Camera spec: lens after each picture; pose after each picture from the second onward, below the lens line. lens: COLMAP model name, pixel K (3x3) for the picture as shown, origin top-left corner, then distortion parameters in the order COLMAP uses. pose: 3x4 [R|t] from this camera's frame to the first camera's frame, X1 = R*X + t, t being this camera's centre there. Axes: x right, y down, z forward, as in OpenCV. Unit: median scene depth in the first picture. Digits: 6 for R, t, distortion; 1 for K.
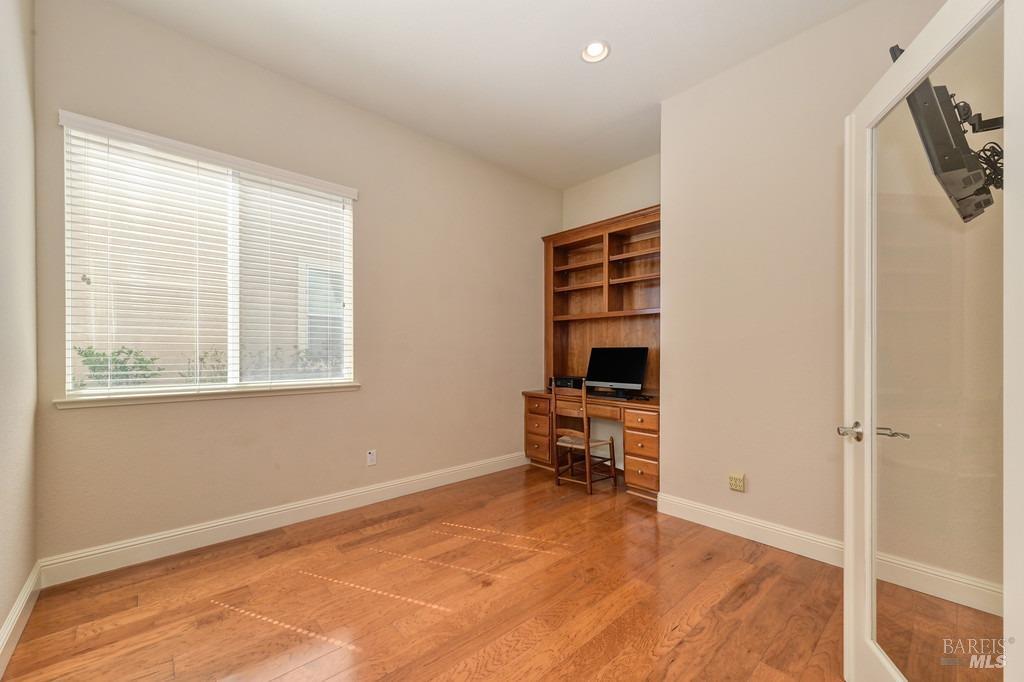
lens RADIAL K [[402.8, 0, 512.0], [0, 402.8, 351.0], [0, 0, 1]] dist [-0.000595, -0.000145]
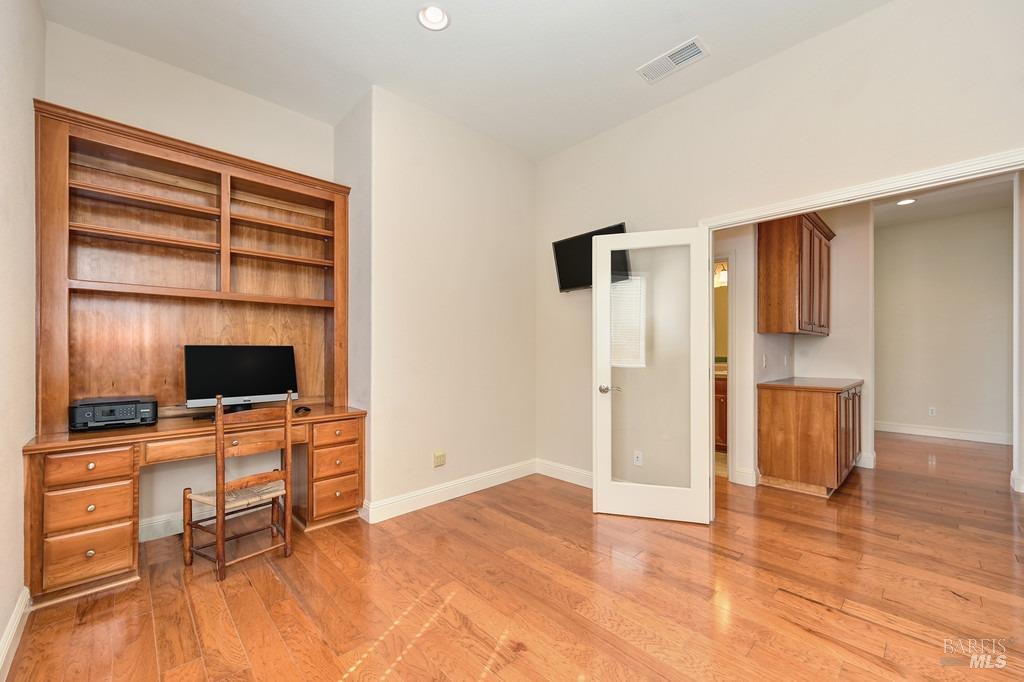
lens RADIAL K [[402.8, 0, 511.8], [0, 402.8, 347.2], [0, 0, 1]] dist [-0.000595, -0.000145]
pose [[-0.033951, 0.007836, 0.999393, -0.620688], [-0.013043, 0.999881, -0.008282, -0.007883], [-0.999338, -0.013316, -0.033845, 0.753055]]
